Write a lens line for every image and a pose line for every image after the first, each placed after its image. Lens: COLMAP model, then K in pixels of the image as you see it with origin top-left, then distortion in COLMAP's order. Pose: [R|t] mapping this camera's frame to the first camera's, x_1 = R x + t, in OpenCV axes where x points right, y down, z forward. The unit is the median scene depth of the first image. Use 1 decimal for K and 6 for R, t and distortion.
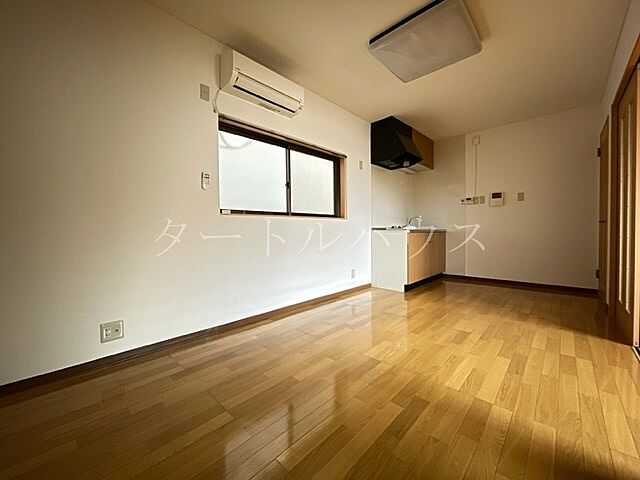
lens RADIAL K [[258.5, 0, 316.1], [0, 258.5, 239.2], [0, 0, 1]] dist [0.000482, -0.004685]
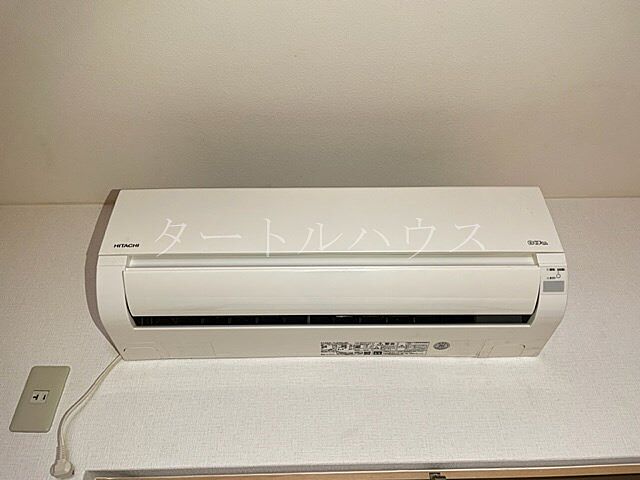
lens RADIAL K [[490.7, 0, 320.0], [0, 490.7, 240.0], [0, 0, 1]] dist [0.000976, 0.000145]
pose [[0.690370, -0.465519, -0.553788, 0.022859], [-0.016949, 0.754858, -0.655670, -0.319381], [0.723258, 0.462041, 0.513241, 0.716742]]
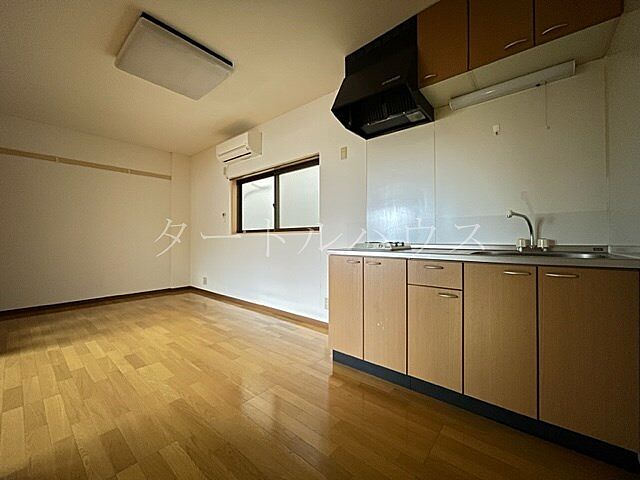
lens RADIAL K [[258.5, 0, 316.1], [0, 258.5, 239.2], [0, 0, 1]] dist [0.000482, -0.004685]
pose [[0.061123, 0.006771, -0.998107, 1.247391], [-0.037505, 0.999286, 0.004482, -0.079008], [0.997425, 0.037160, 0.061334, 1.282696]]
